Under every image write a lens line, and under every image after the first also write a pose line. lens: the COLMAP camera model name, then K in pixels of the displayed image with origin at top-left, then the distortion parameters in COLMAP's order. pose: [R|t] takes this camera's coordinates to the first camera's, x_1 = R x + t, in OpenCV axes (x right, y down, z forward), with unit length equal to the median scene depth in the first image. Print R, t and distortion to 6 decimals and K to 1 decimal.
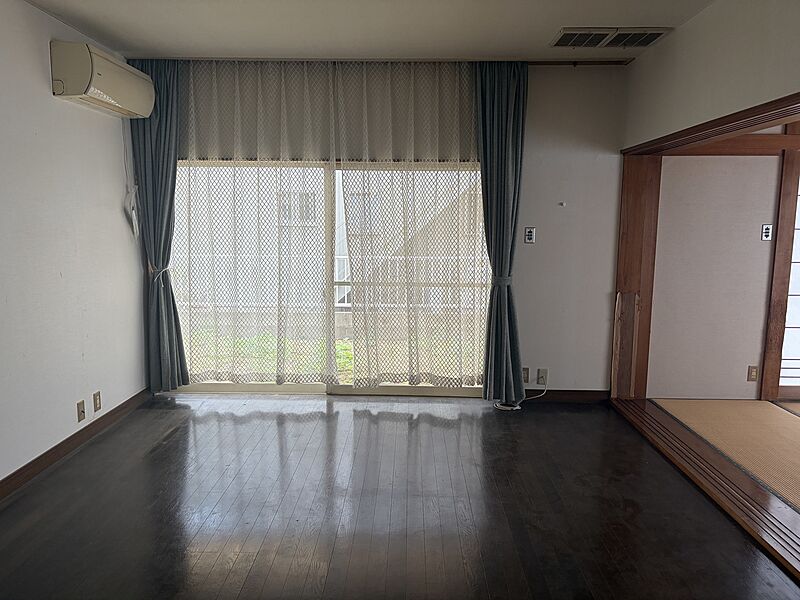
lens RADIAL K [[605.7, 0, 393.5], [0, 605.7, 298.7], [0, 0, 1]] dist [0.048144, -0.048709]
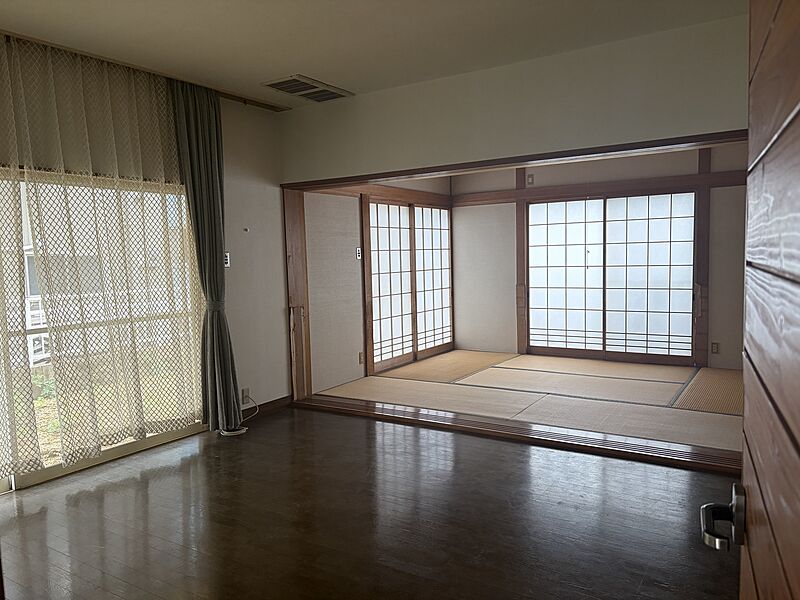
lens RADIAL K [[605.7, 0, 407.2], [0, 605.7, 309.3], [0, 0, 1]] dist [0.048144, -0.048709]
pose [[0.507219, -0.100245, 0.855967, -0.497372], [0.141769, 0.989387, 0.031863, -0.011776], [-0.850077, 0.105188, 0.516047, 0.221505]]
